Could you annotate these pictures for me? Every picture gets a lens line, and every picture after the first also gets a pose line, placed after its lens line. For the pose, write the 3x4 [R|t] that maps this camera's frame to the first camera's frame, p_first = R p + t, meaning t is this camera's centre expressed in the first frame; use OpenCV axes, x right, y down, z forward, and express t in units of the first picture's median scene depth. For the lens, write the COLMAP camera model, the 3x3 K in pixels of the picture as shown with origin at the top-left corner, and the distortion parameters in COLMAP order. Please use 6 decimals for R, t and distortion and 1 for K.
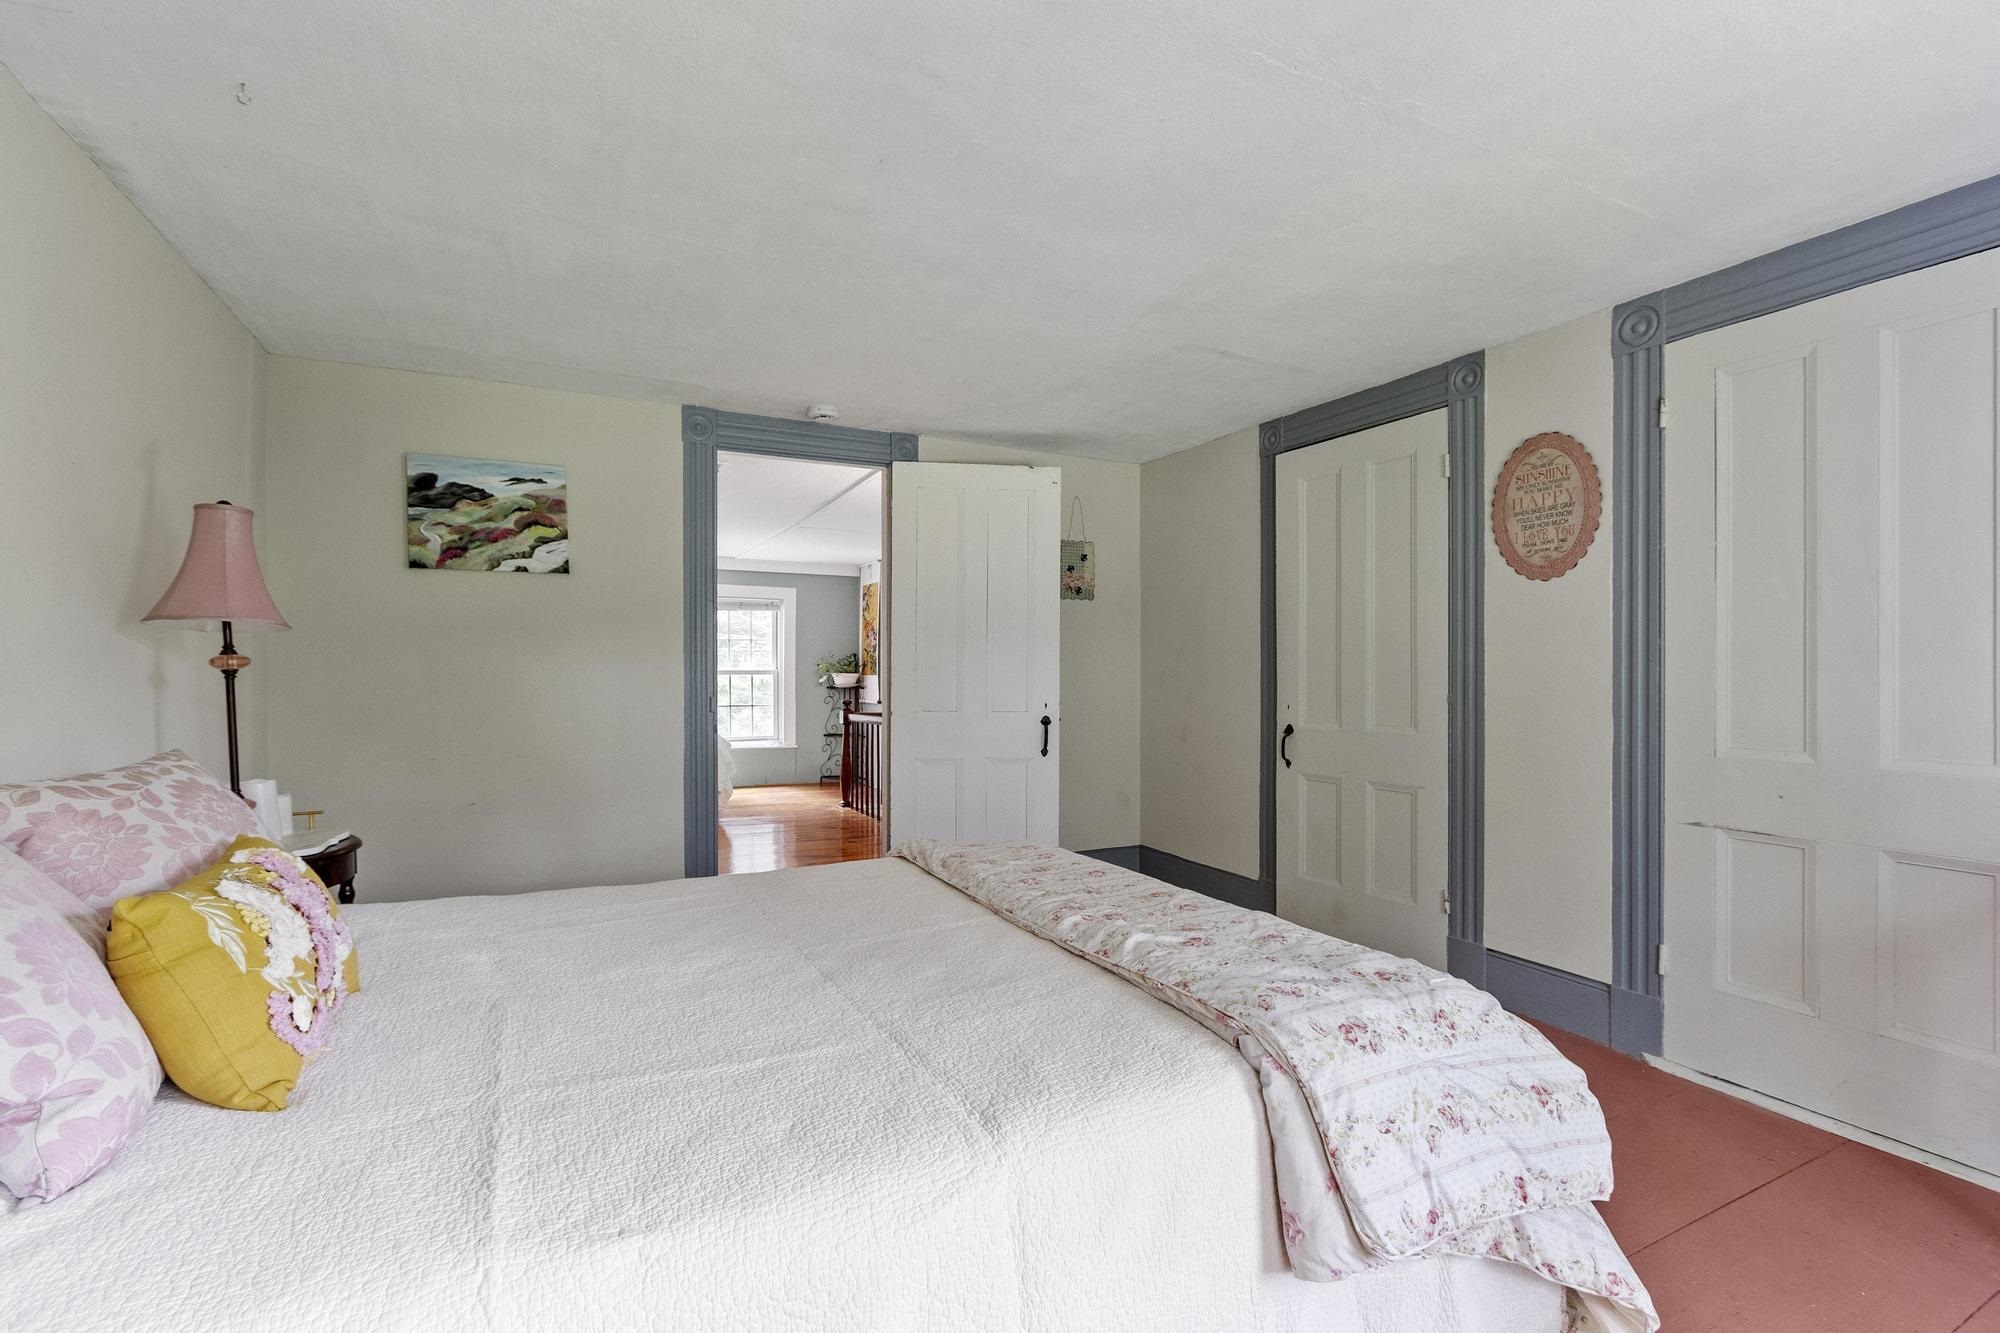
lens RADIAL K [[879.0, 0, 967.6], [0, 879.0, 674.2], [0, 0, 1]] dist [0.003373, -0.001309]
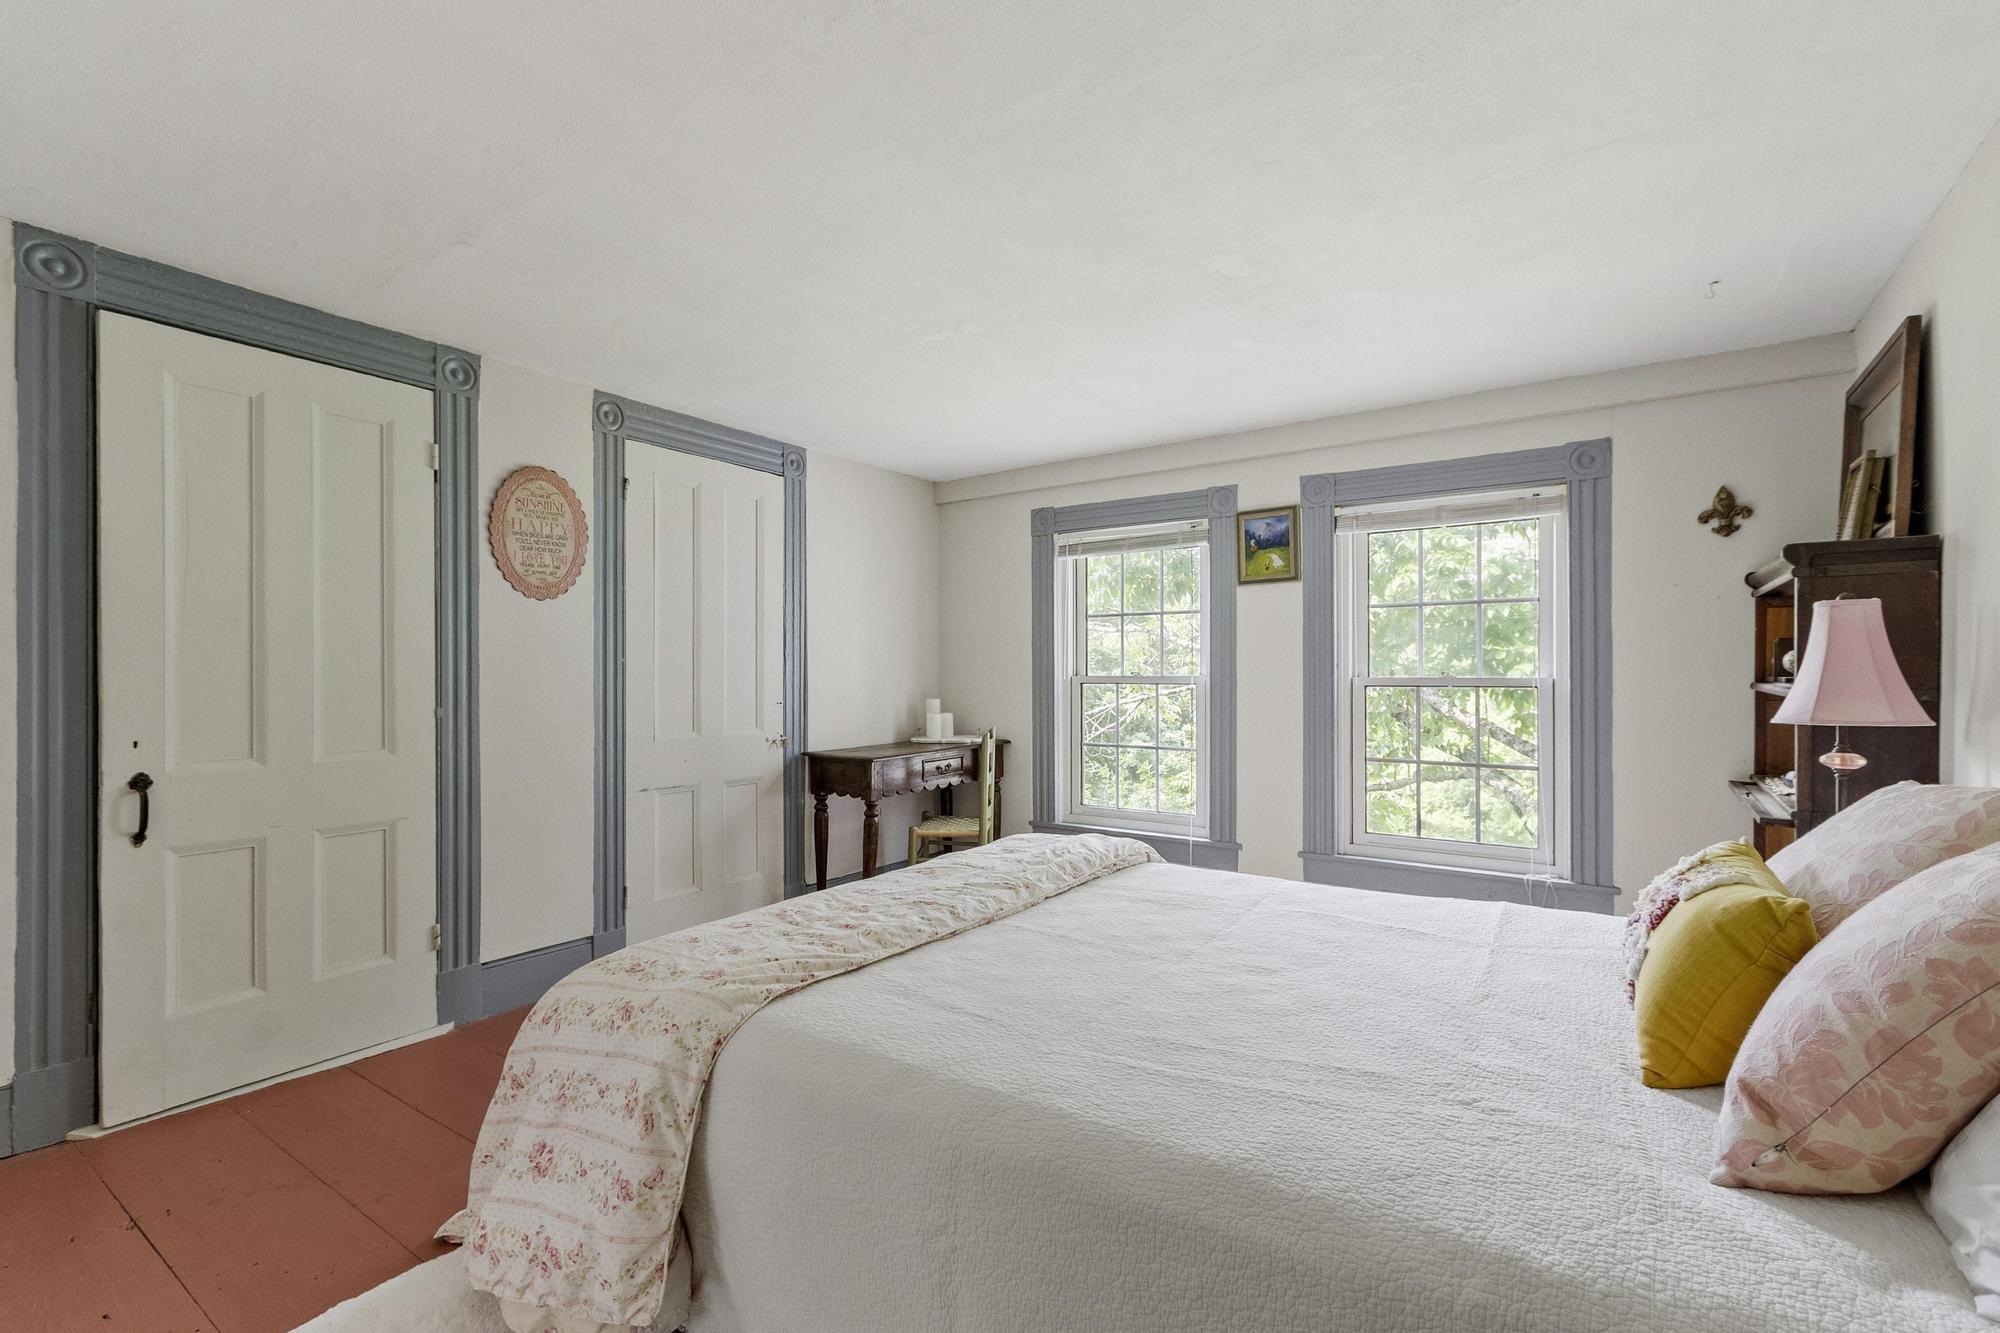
lens RADIAL K [[879.0, 0, 999.8], [0, 879.0, 683.4], [0, 0, 1]] dist [0.003373, -0.001309]
pose [[-0.484695, -0.002559, 0.874680, -0.593507], [0.007357, 0.999948, 0.007003, -0.005273], [-0.874652, 0.009830, -0.484651, 1.034239]]
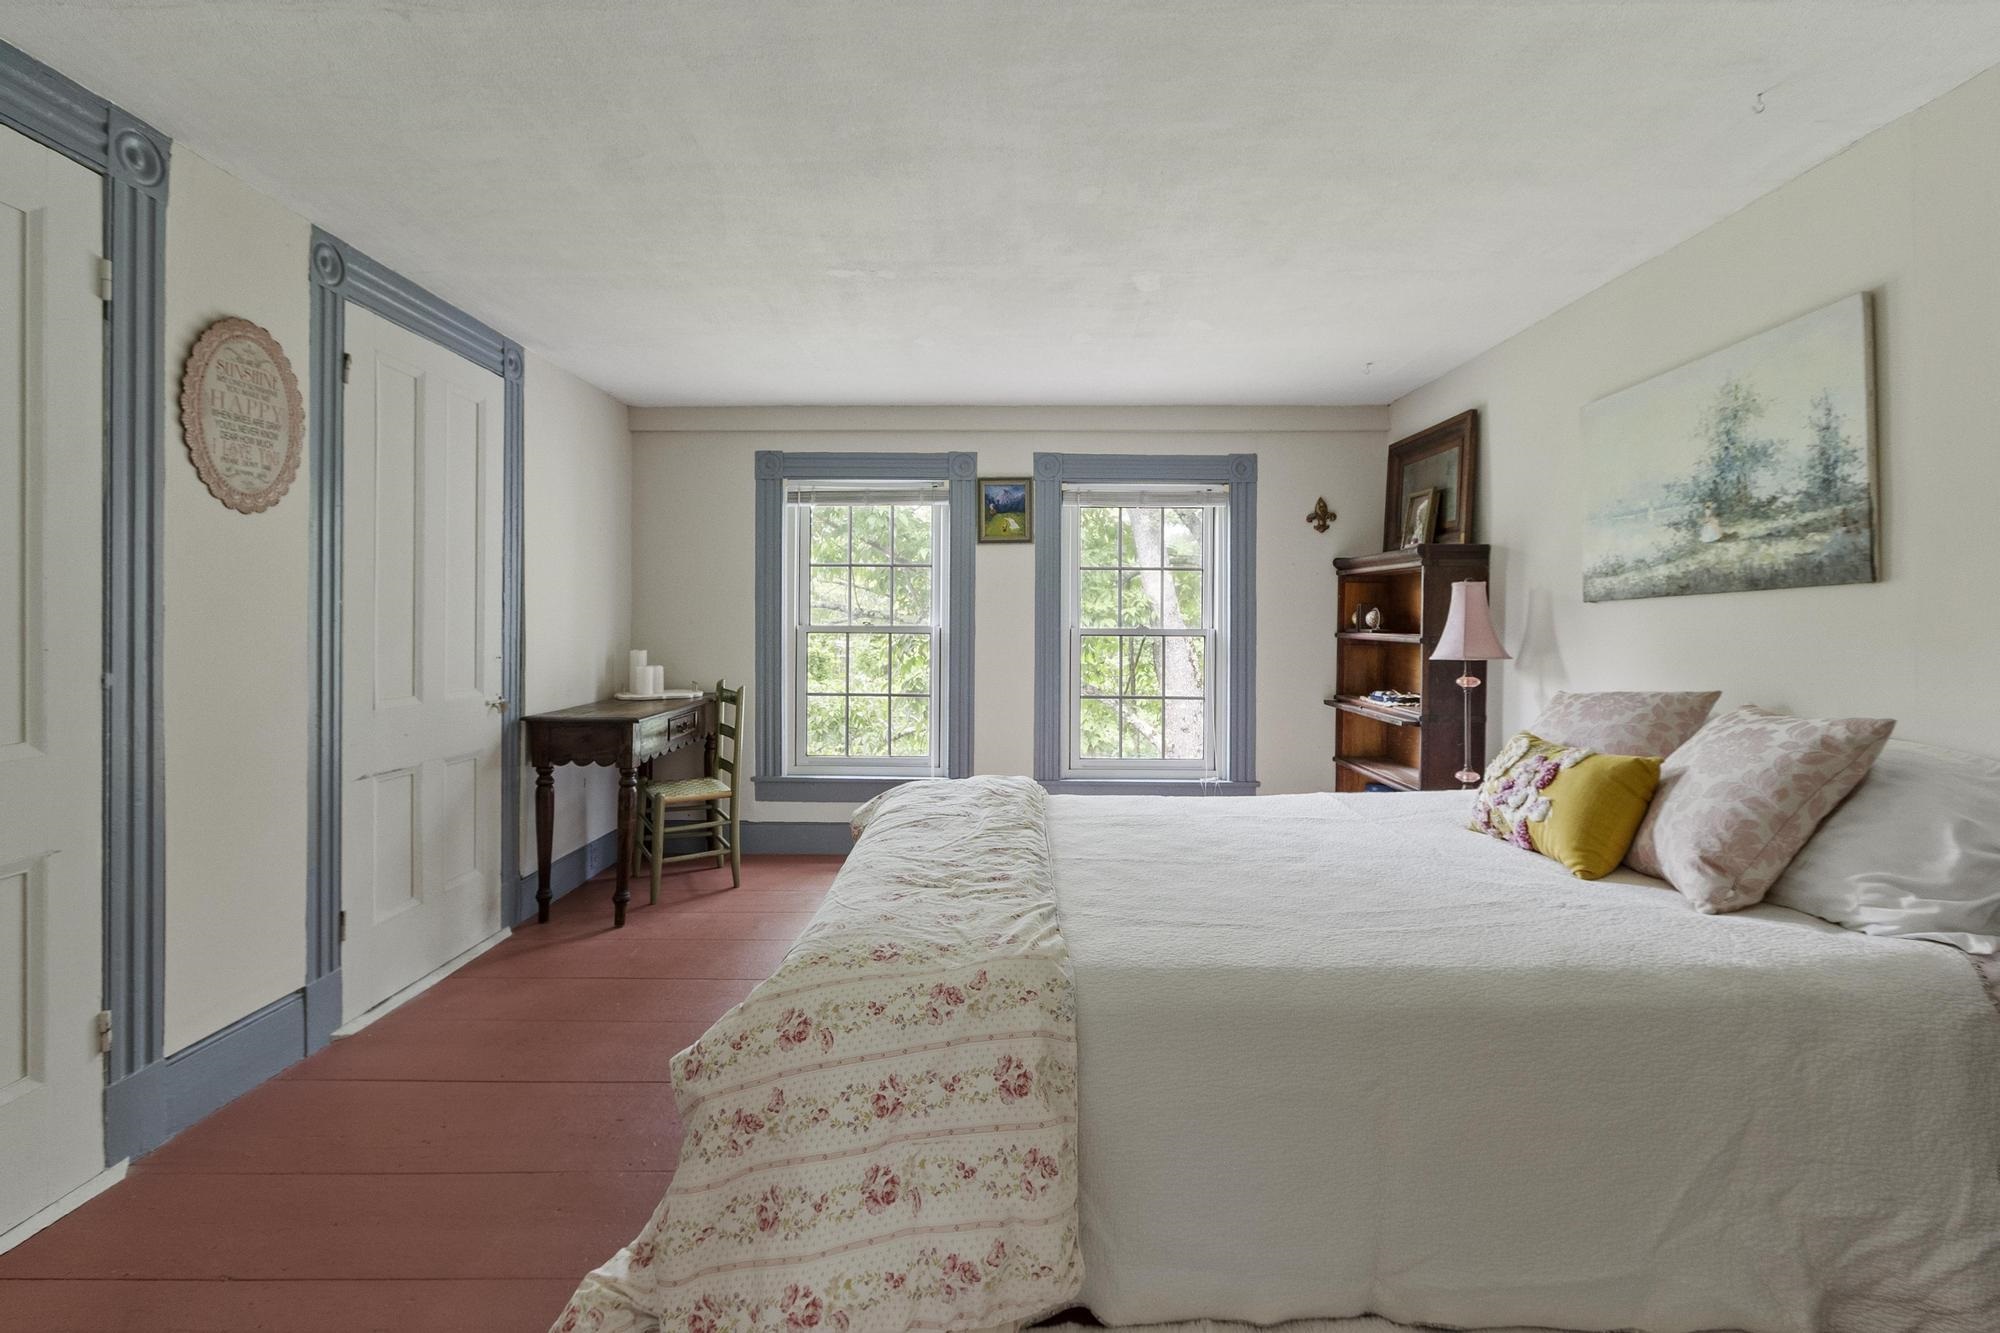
lens RADIAL K [[879.0, 0, 982.7], [0, 879.0, 629.7], [0, 0, 1]] dist [0.003373, -0.001309]
pose [[-0.891465, -0.002272, 0.453084, -0.261127], [0.001500, 0.999967, 0.007965, -0.010625], [-0.453087, 0.007780, -0.891432, 1.395000]]
